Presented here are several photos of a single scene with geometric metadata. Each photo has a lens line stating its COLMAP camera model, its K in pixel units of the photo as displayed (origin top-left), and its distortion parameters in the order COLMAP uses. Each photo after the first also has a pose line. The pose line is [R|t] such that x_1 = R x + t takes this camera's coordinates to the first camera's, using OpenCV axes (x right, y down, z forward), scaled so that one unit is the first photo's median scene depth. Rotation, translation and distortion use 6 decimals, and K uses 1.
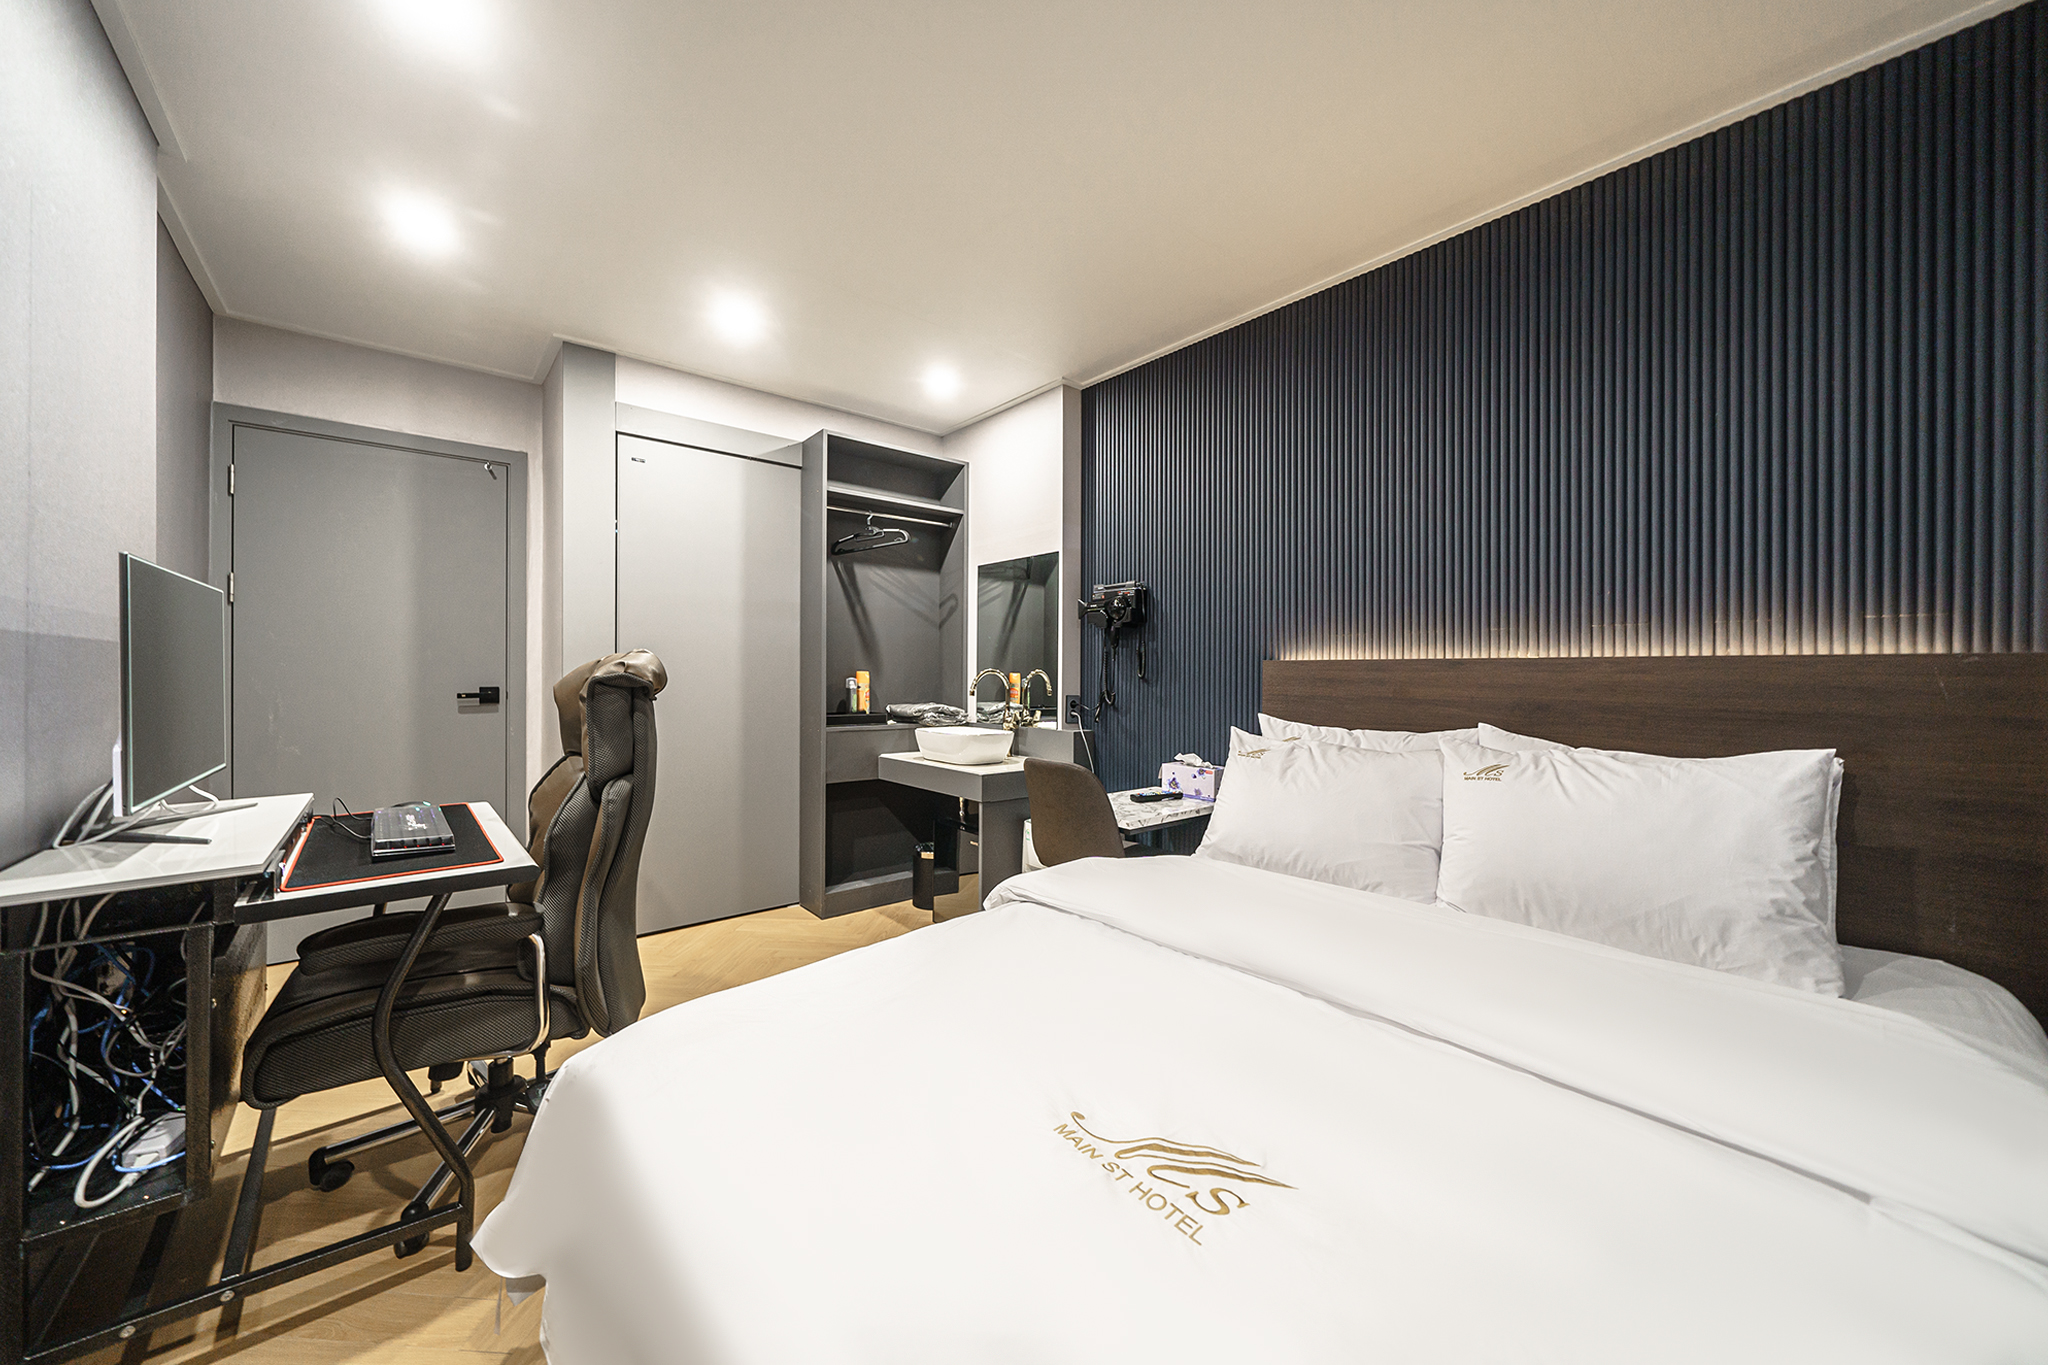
lens RADIAL K [[711.5, 0, 1022.6], [0, 711.5, 672.9], [0, 0, 1]] dist [-0.002409, -0.000045]
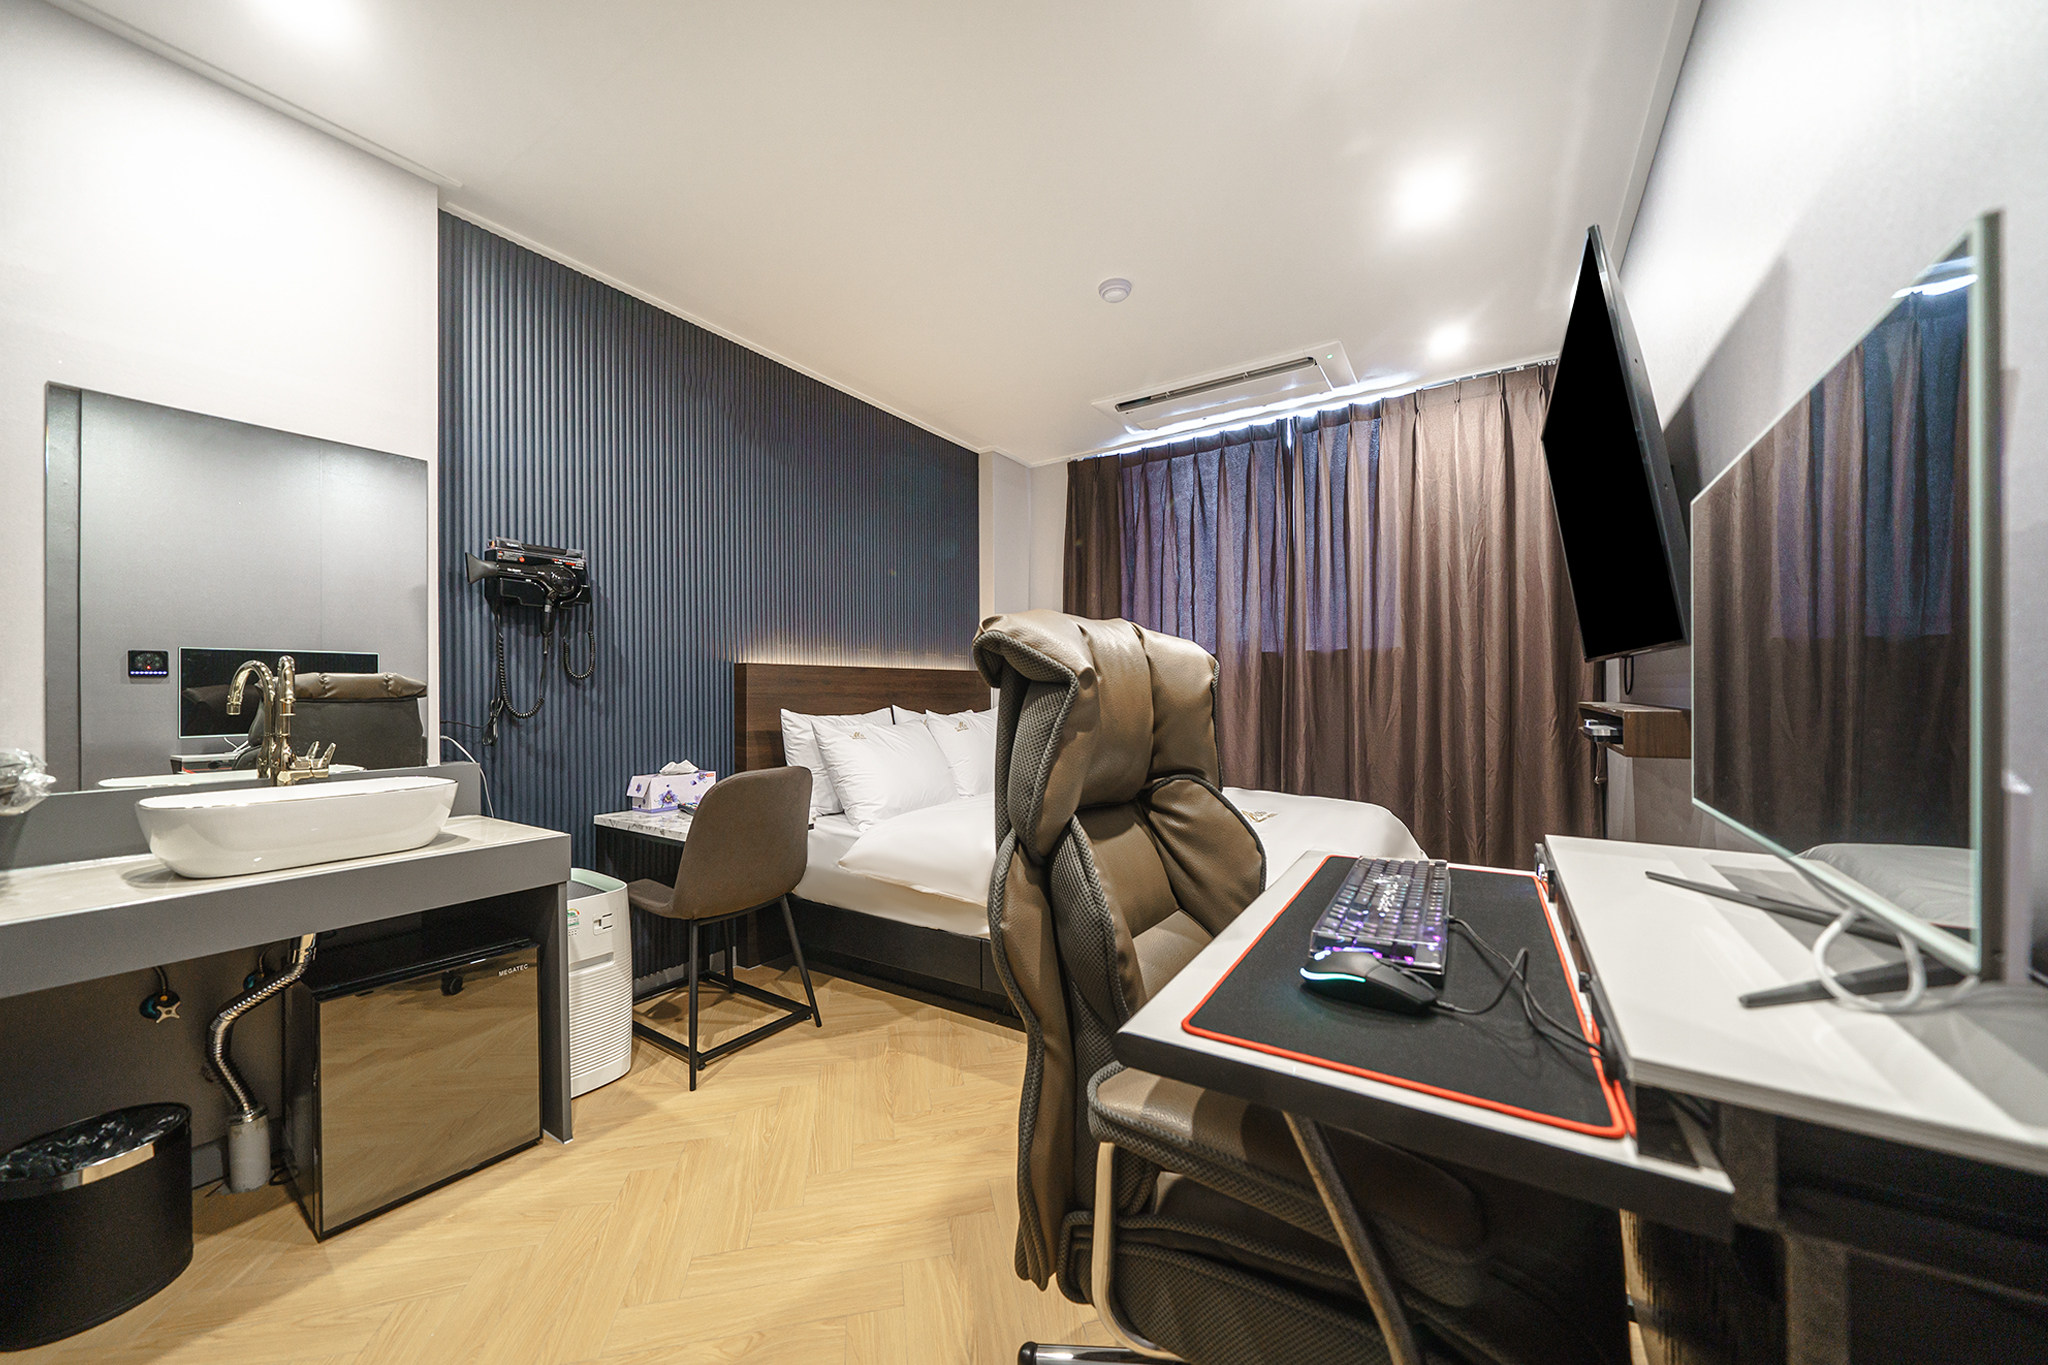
lens RADIAL K [[711.5, 0, 1030.6], [0, 711.5, 693.5], [0, 0, 1]] dist [-0.002409, -0.000045]
pose [[-0.252348, 0.009075, 0.967594, -0.736823], [0.019820, 0.999795, -0.004208, 0.040390], [-0.967434, 0.018115, -0.252476, 0.786764]]
